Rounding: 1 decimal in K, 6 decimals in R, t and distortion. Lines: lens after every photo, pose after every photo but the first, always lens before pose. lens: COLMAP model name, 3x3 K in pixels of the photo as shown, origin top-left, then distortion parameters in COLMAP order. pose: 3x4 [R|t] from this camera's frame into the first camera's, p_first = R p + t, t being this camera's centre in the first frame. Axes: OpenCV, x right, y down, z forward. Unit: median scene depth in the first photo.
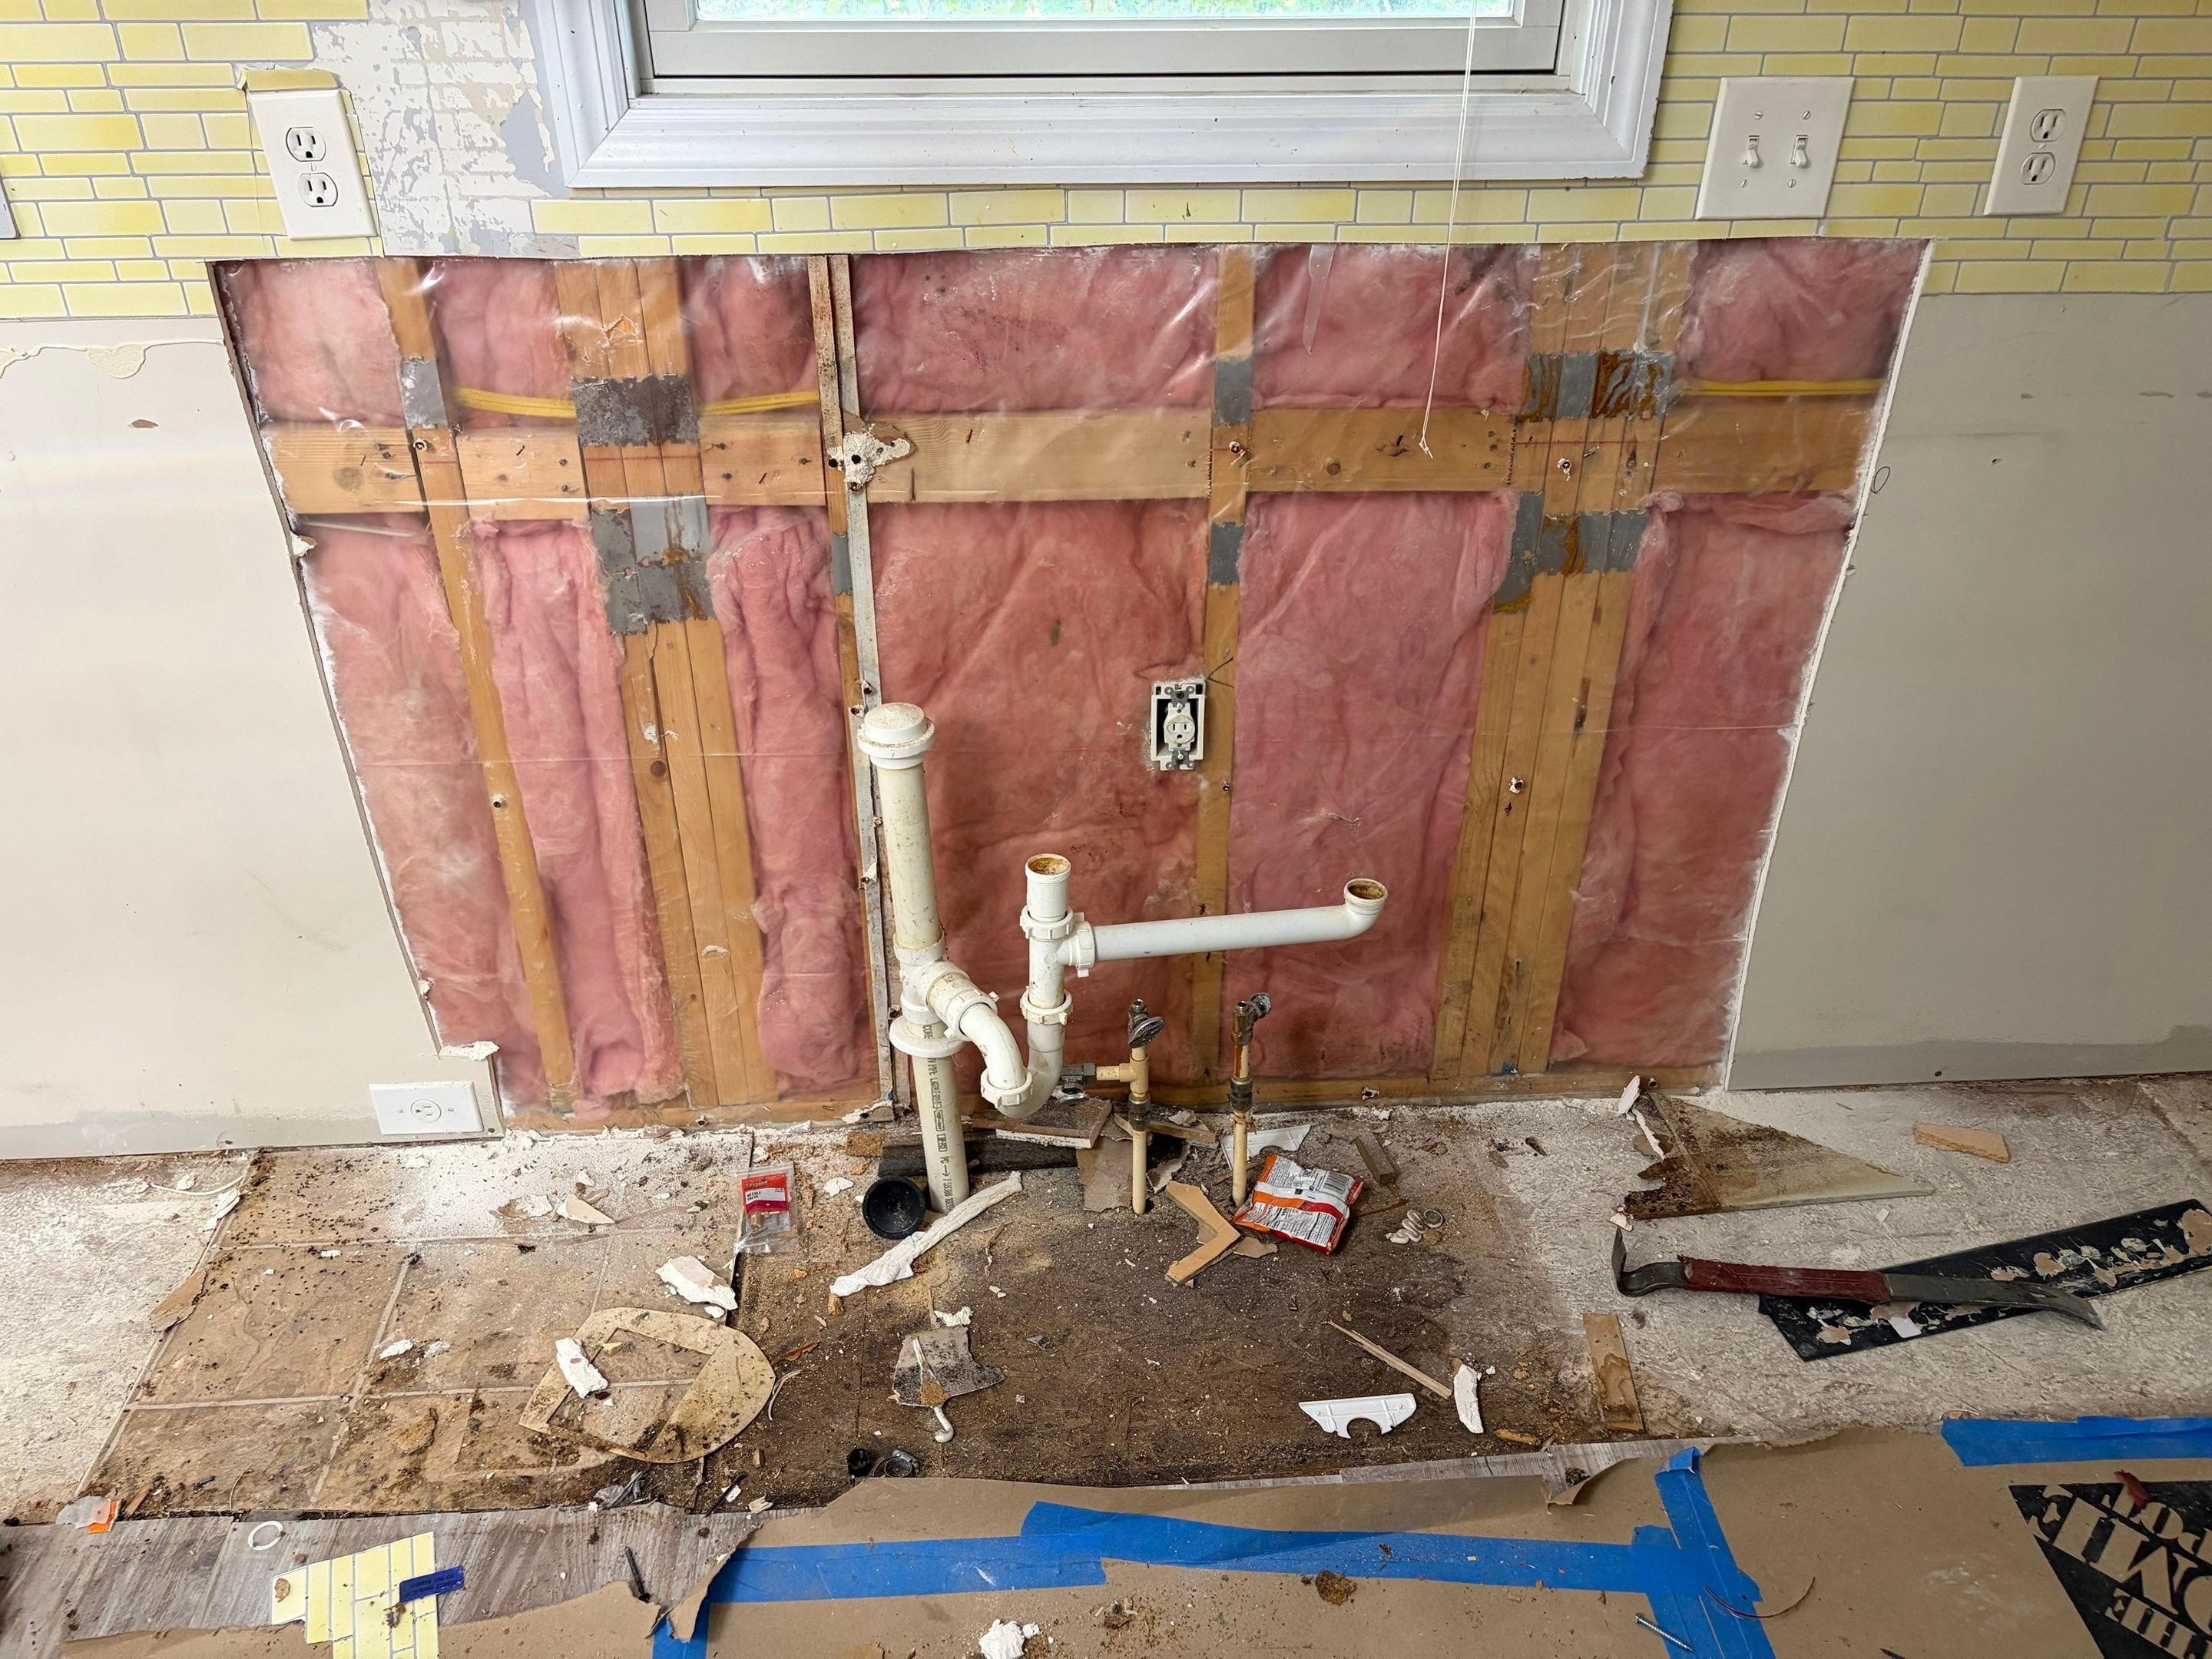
lens RADIAL K [[1638.2, 0, 1114.3], [0, 1638.2, 892.5], [0, 0, 1]] dist [0.018938, -0.038366]
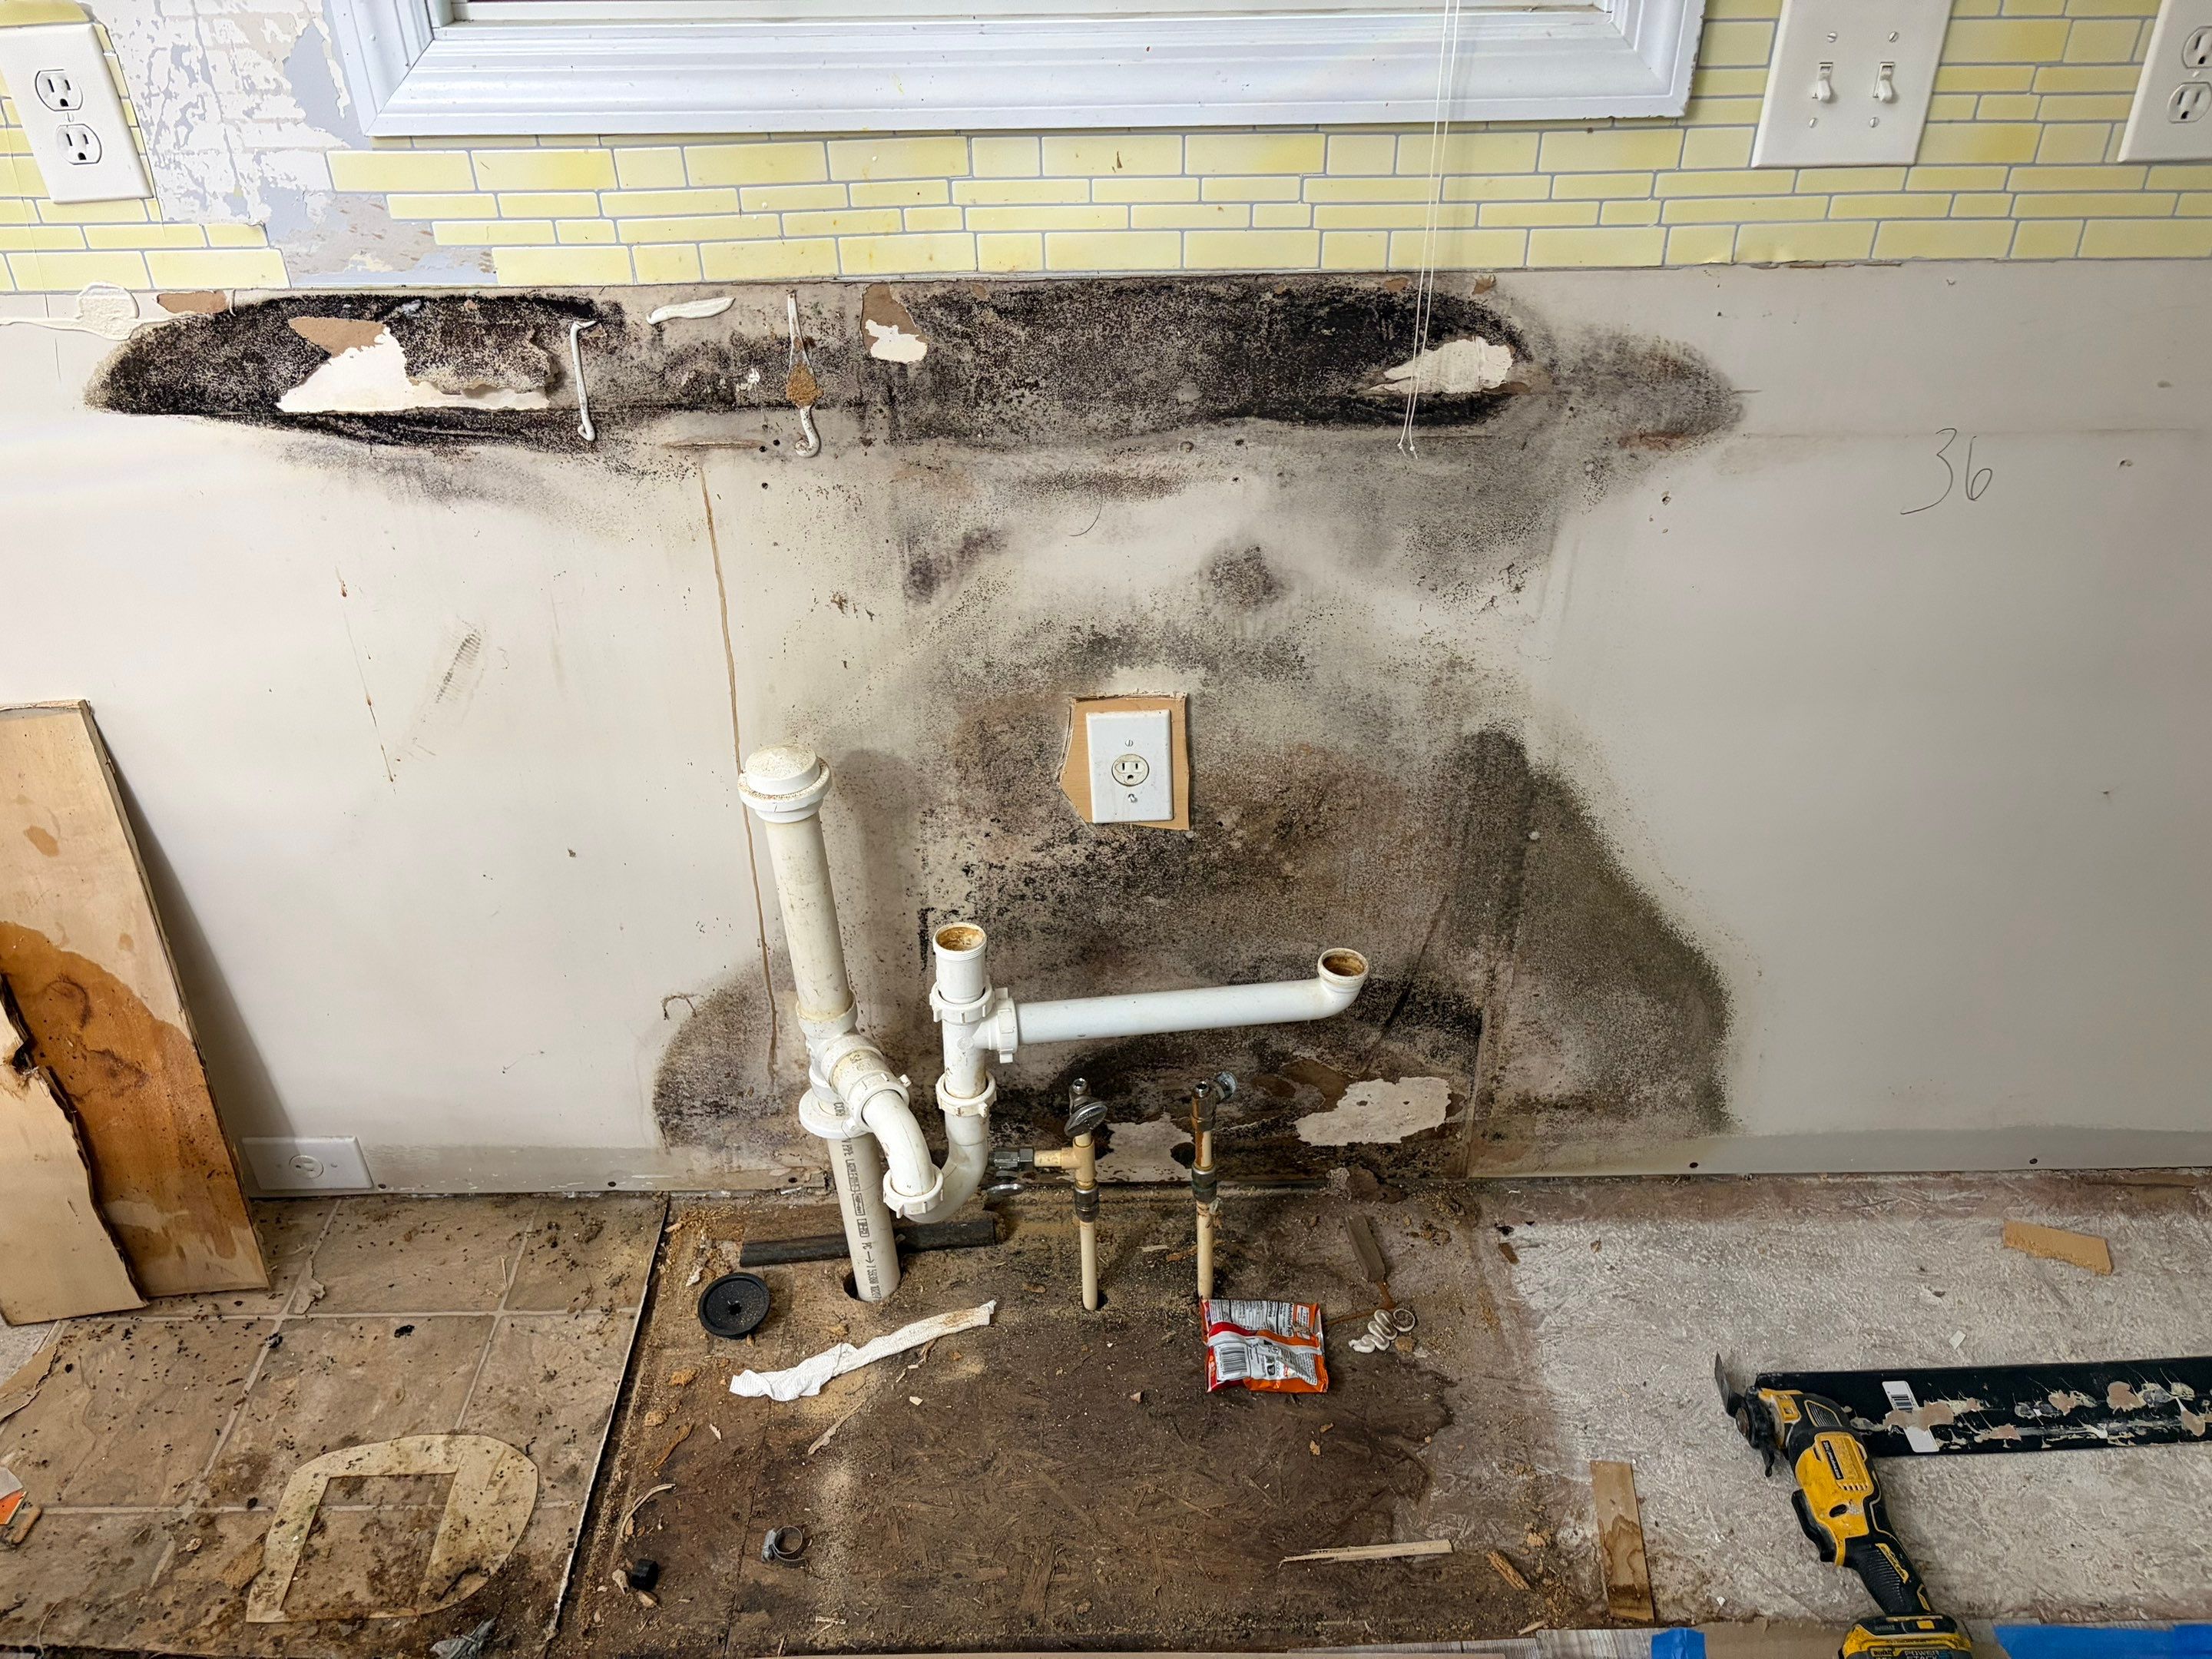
lens RADIAL K [[1651.2, 0, 1109.7], [0, 1651.2, 892.6], [0, 0, 1]] dist [0.057977, -0.087366]
pose [[0.998417, 0.019101, -0.052896, 0.083336], [-0.017250, 0.999230, 0.035241, -0.072201], [0.053528, -0.034273, 0.997978, 0.142879]]
